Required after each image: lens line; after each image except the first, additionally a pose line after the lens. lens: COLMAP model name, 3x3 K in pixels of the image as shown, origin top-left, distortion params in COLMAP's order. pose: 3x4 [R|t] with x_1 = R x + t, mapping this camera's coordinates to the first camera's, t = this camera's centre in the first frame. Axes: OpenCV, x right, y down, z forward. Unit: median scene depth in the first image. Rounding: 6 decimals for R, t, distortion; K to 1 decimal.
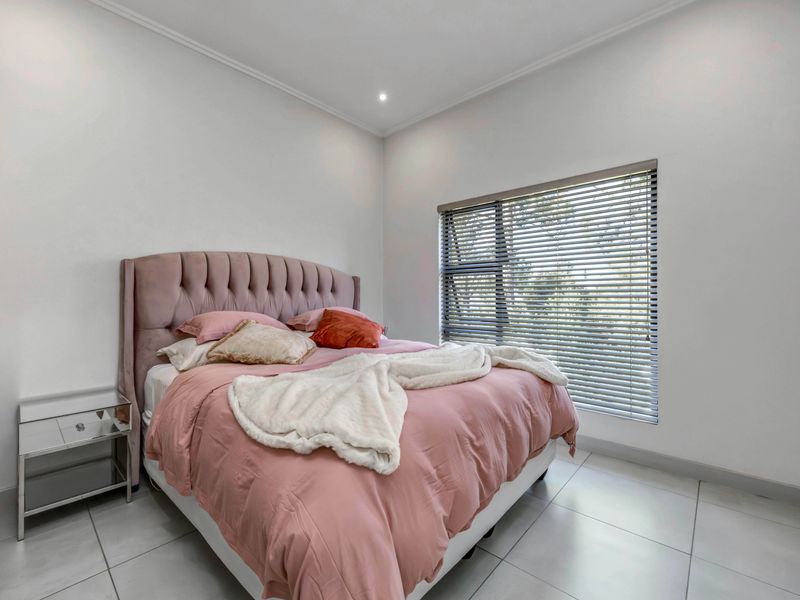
lens RADIAL K [[353.4, 0, 400.8], [0, 353.4, 286.1], [0, 0, 1]] dist [0.001051, 0.000166]
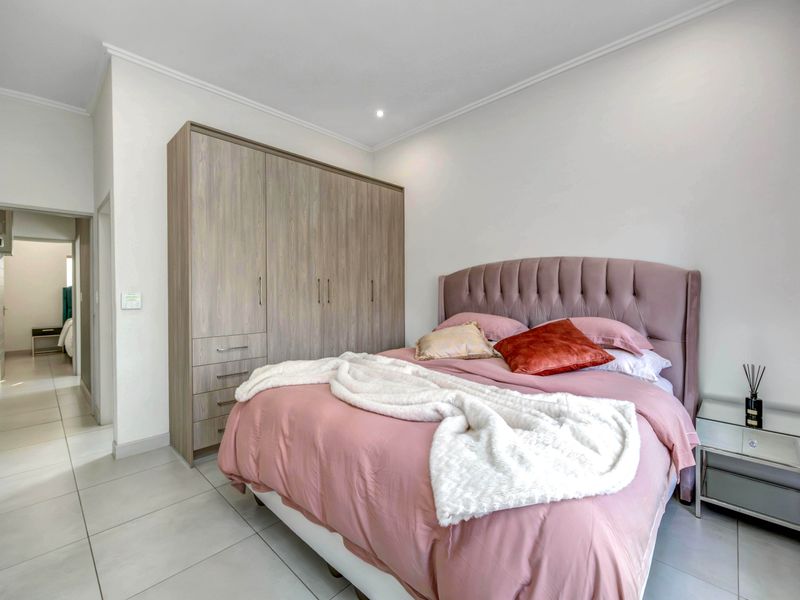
lens RADIAL K [[353.4, 0, 400.8], [0, 353.4, 286.1], [0, 0, 1]] dist [0.001051, 0.000166]
pose [[-0.022730, -0.027102, -0.999374, 0.480746], [0.012199, 0.999551, -0.027384, 0.007128], [0.999667, -0.012814, -0.022389, 0.517663]]
